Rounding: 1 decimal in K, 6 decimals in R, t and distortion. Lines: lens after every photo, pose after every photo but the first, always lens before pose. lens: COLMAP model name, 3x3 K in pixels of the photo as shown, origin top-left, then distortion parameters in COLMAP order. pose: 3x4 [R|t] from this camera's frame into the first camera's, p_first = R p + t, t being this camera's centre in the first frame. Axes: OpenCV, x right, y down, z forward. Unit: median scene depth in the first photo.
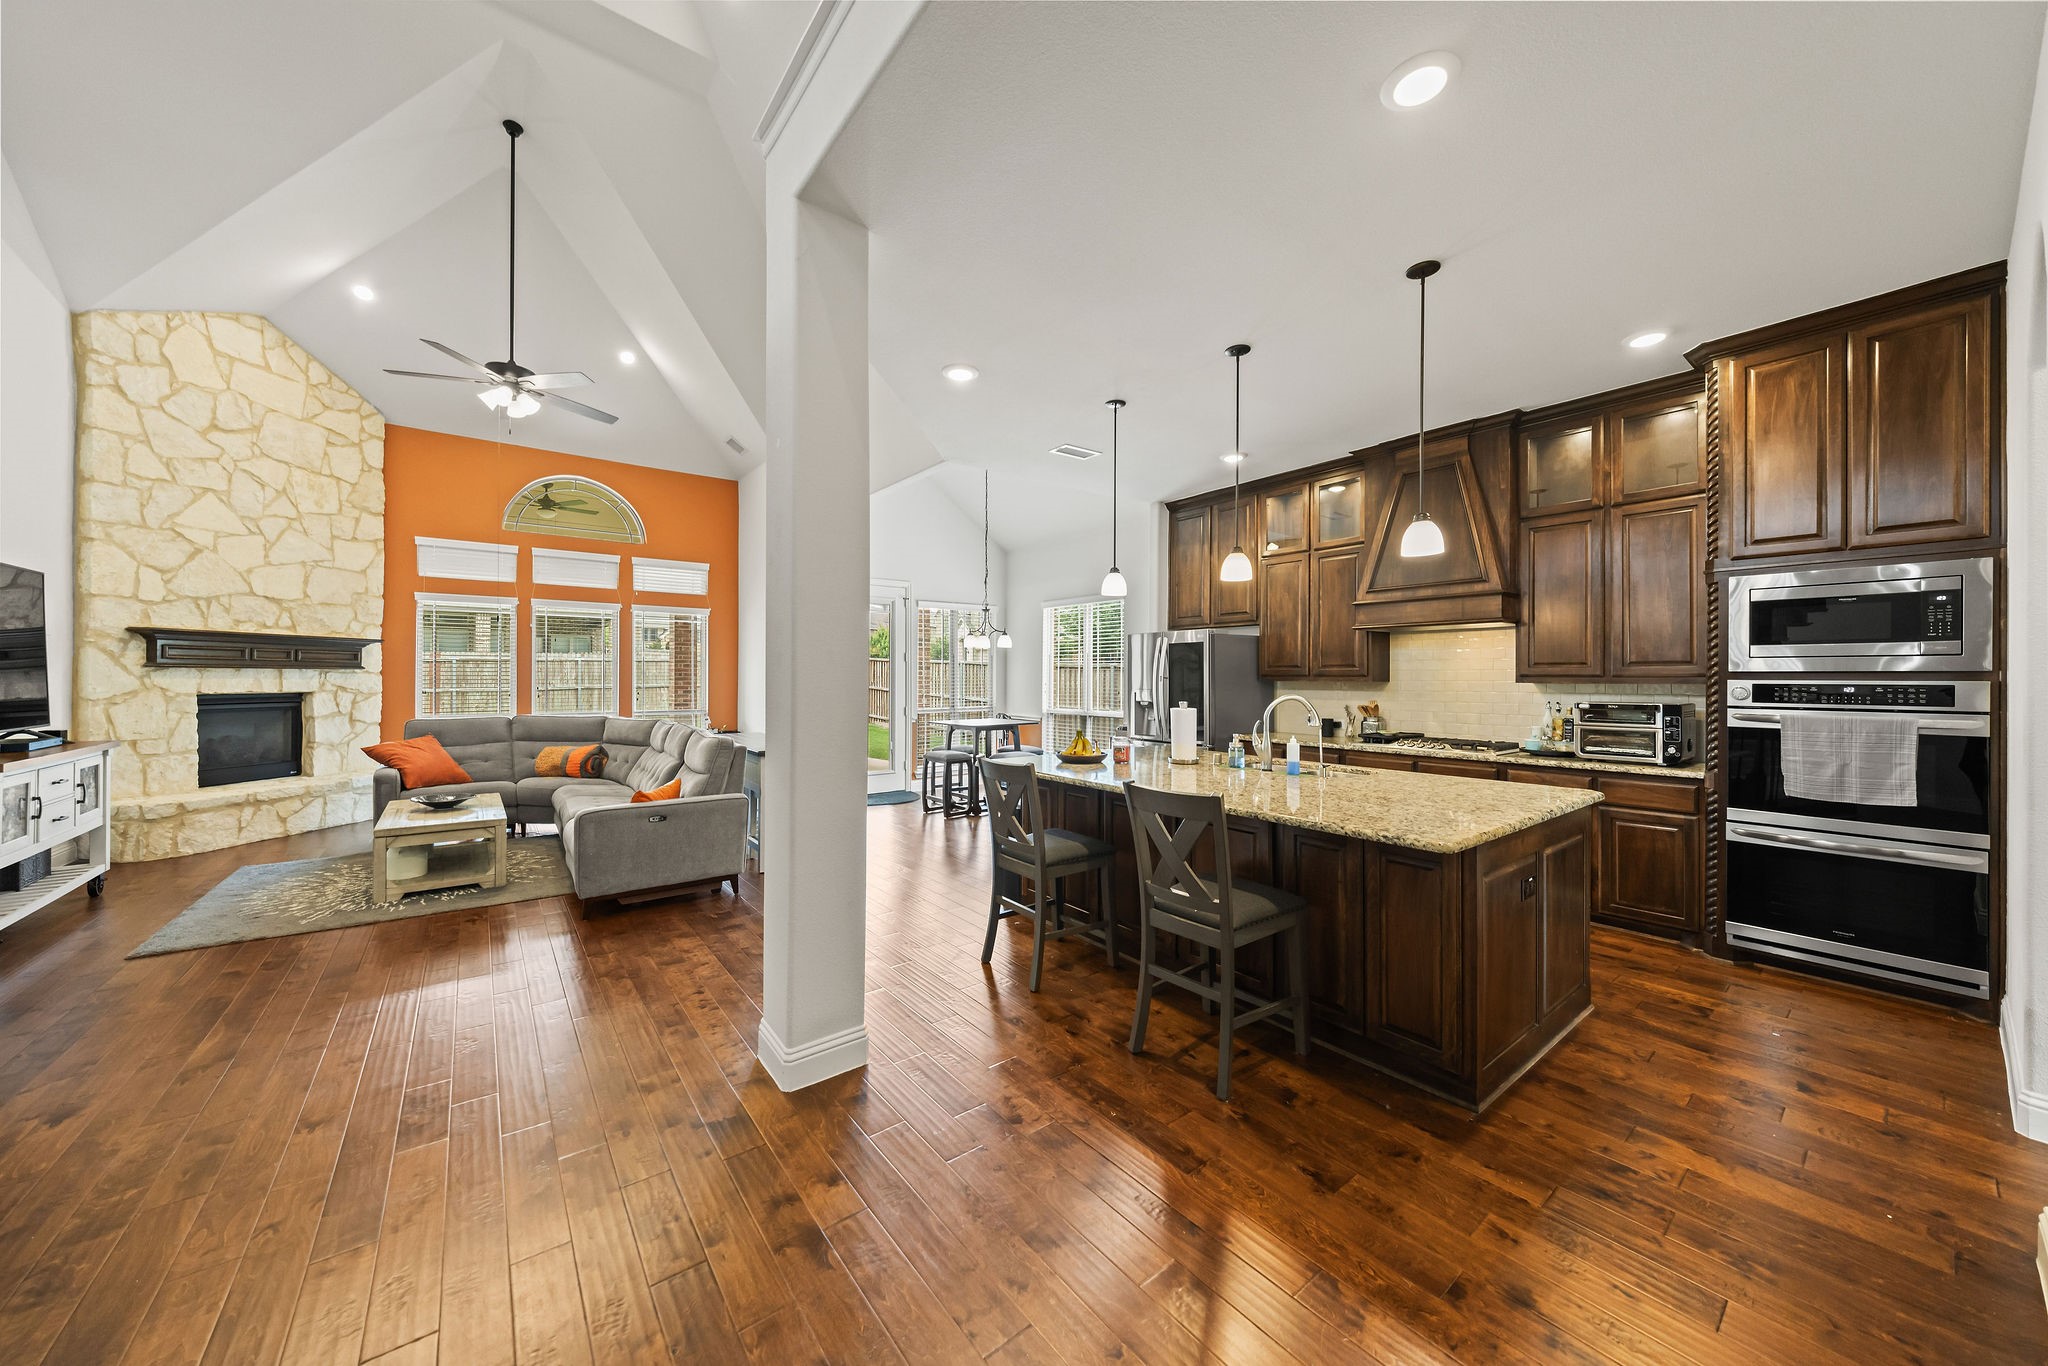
lens RADIAL K [[707.8, 0, 1013.1], [0, 707.8, 677.9], [0, 0, 1]] dist [-0.011173, 0.002022]
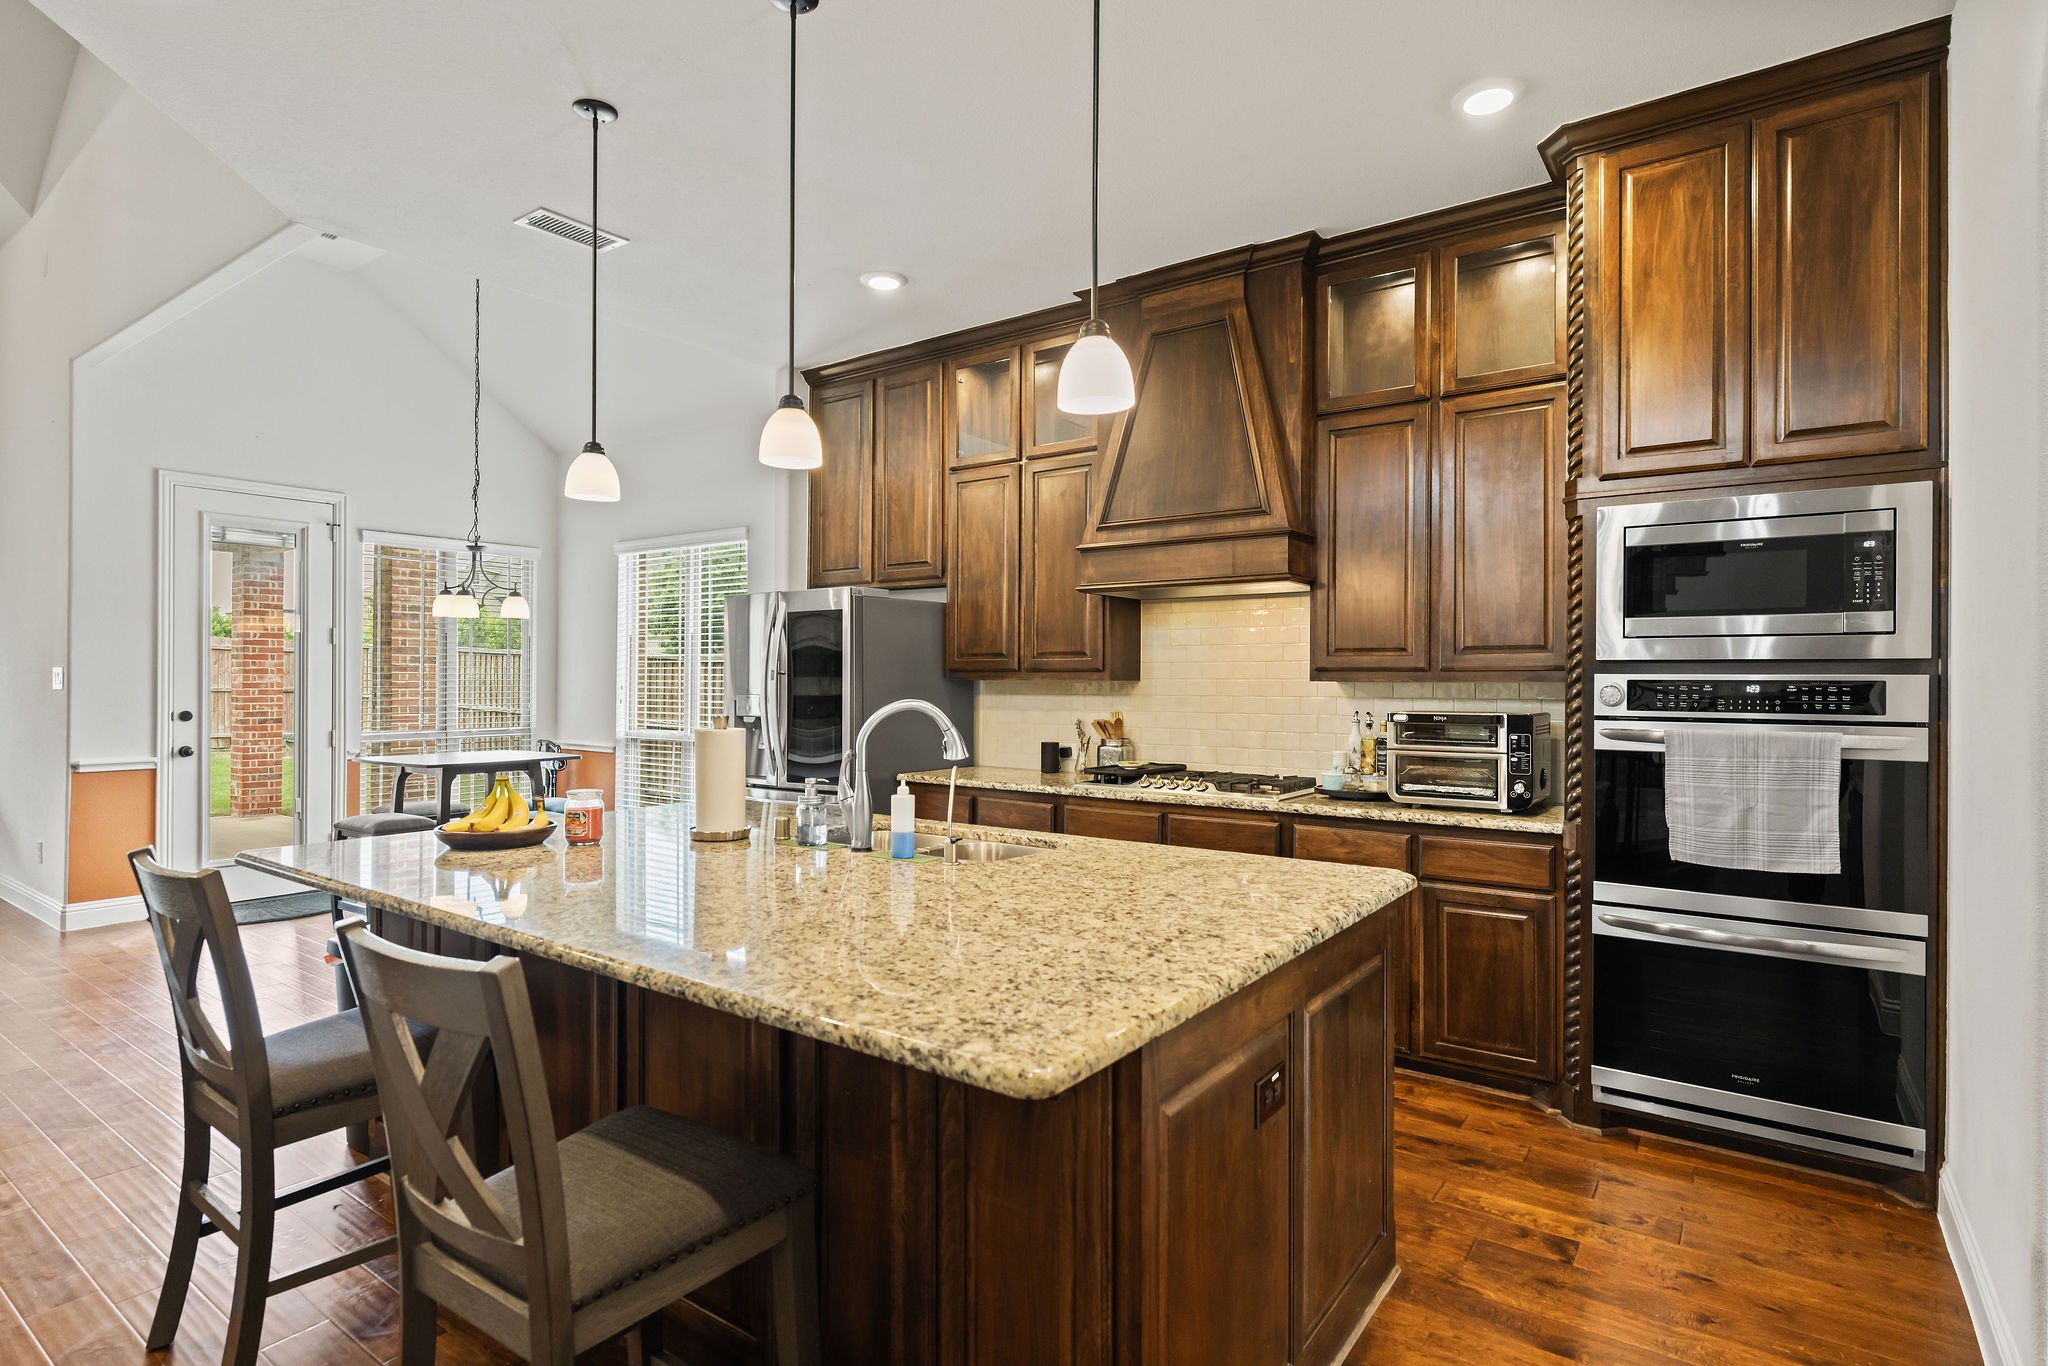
lens RADIAL K [[1031.8, 0, 1012.8], [0, 1031.8, 684.7], [0, 0, 1]] dist [0.006415, -0.005214]
pose [[0.956742, 0.002062, 0.290929, 0.159827], [-0.002576, 0.999996, 0.001384, 0.007472], [-0.290925, -0.002073, 0.956744, 0.167821]]
